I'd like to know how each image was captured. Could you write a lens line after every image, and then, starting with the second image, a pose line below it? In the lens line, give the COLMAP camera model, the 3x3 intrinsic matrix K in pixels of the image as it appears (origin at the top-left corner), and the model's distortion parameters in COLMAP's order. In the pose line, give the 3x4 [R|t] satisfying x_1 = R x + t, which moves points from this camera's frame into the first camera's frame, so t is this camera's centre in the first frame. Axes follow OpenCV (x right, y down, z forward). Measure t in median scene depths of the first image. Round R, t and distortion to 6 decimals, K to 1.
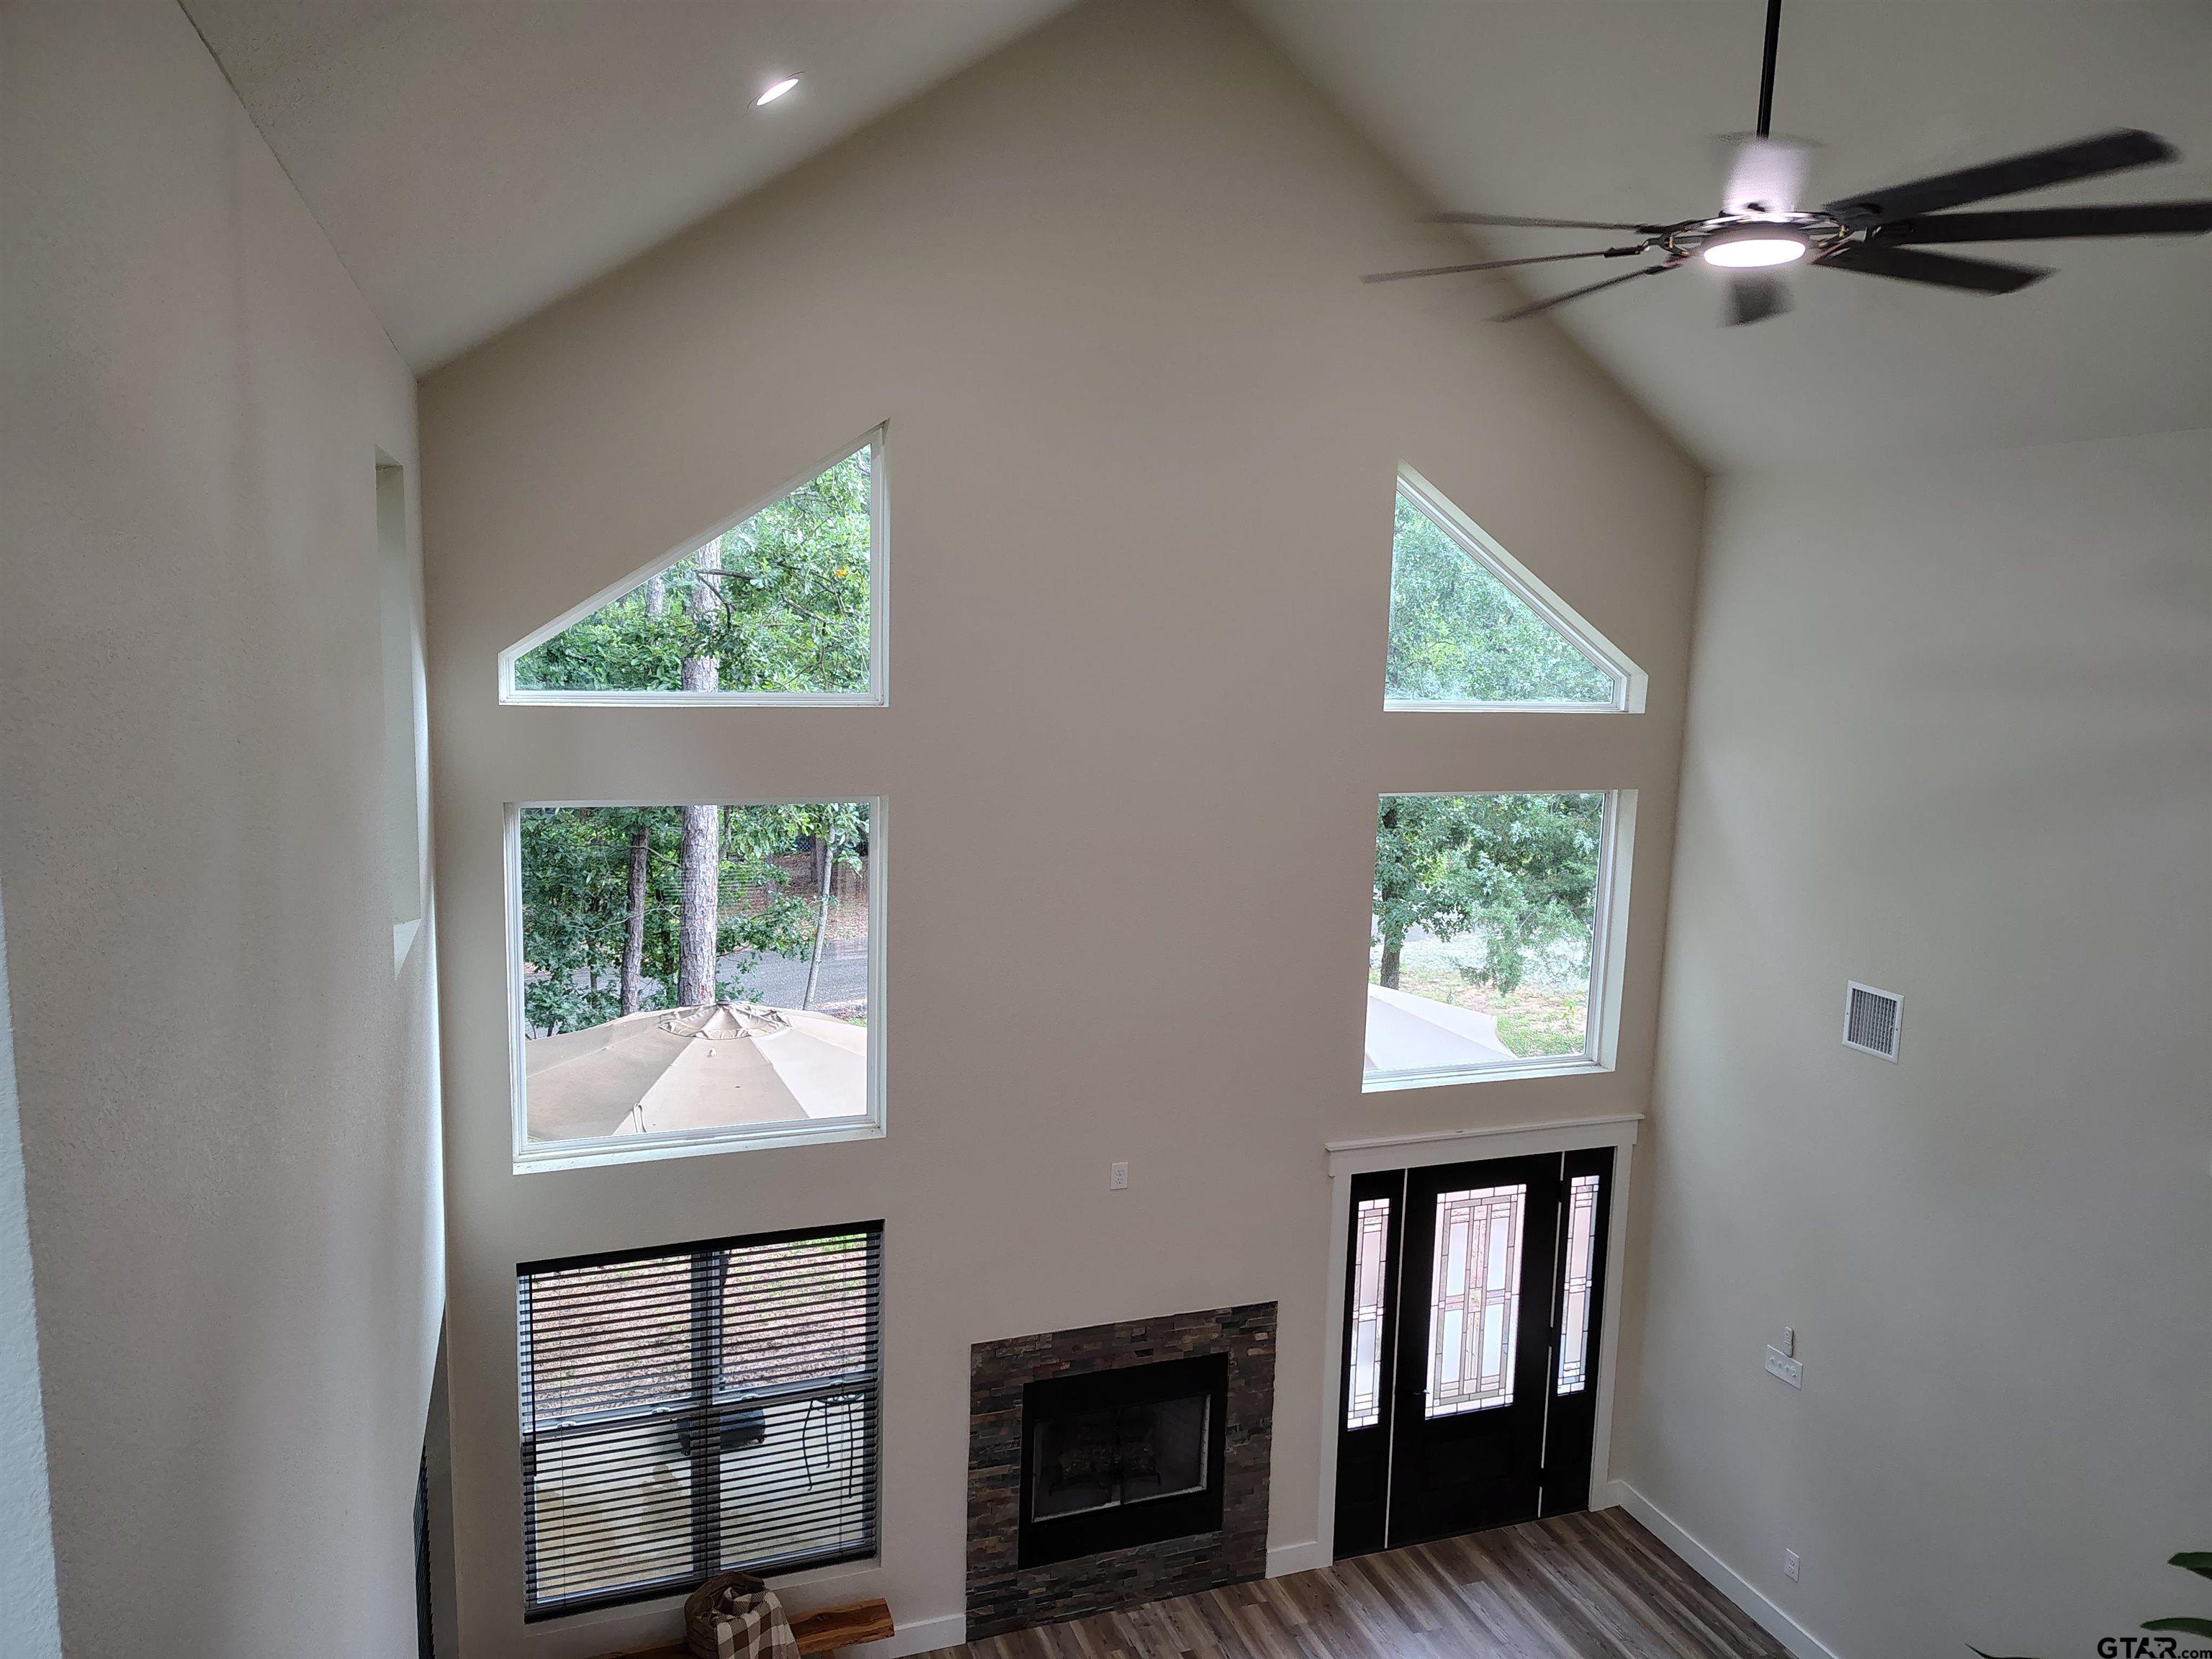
lens RADIAL K [[1512.3, 0, 1104.4], [0, 1512.3, 830.9], [0, 0, 1]] dist [0.000880, 0.003058]
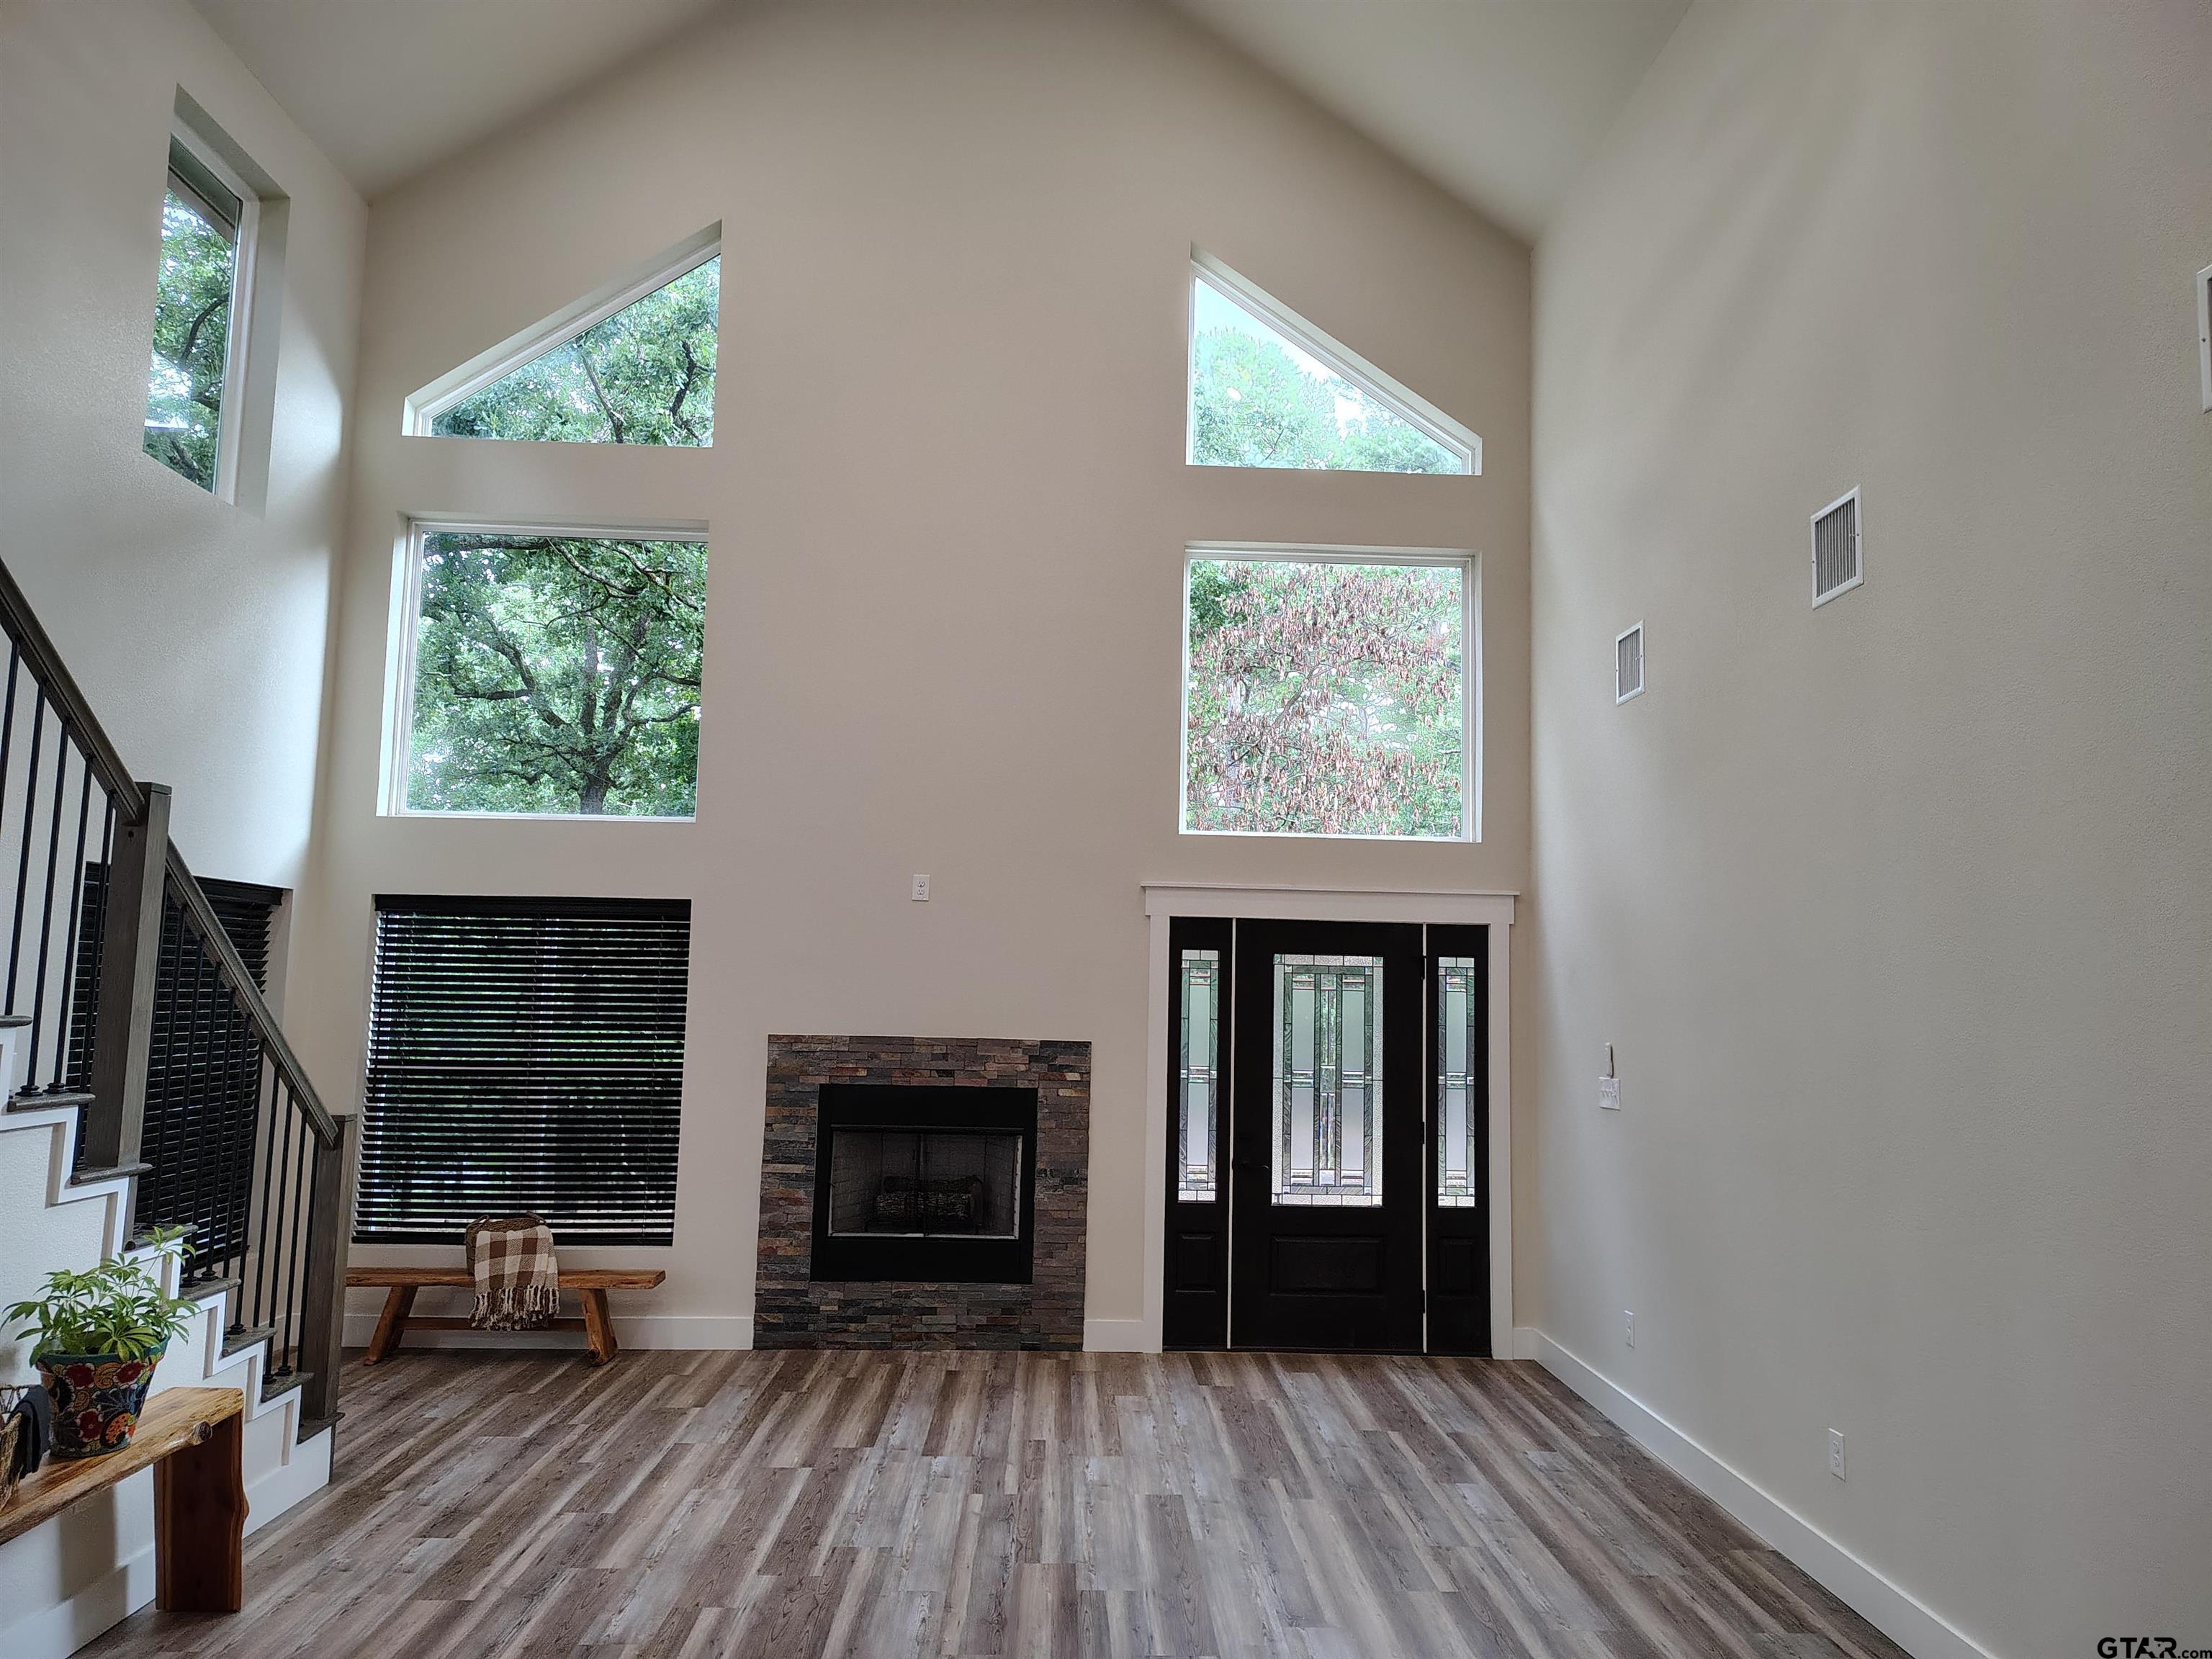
lens RADIAL K [[1512.3, 0, 1112.5], [0, 1512.3, 827.0], [0, 0, 1]] dist [0.000880, 0.003058]
pose [[0.950540, -0.042408, -0.307695, 0.436085], [-0.034854, 0.969815, -0.241338, 0.410863], [0.308641, 0.240126, 0.920370, 0.058542]]
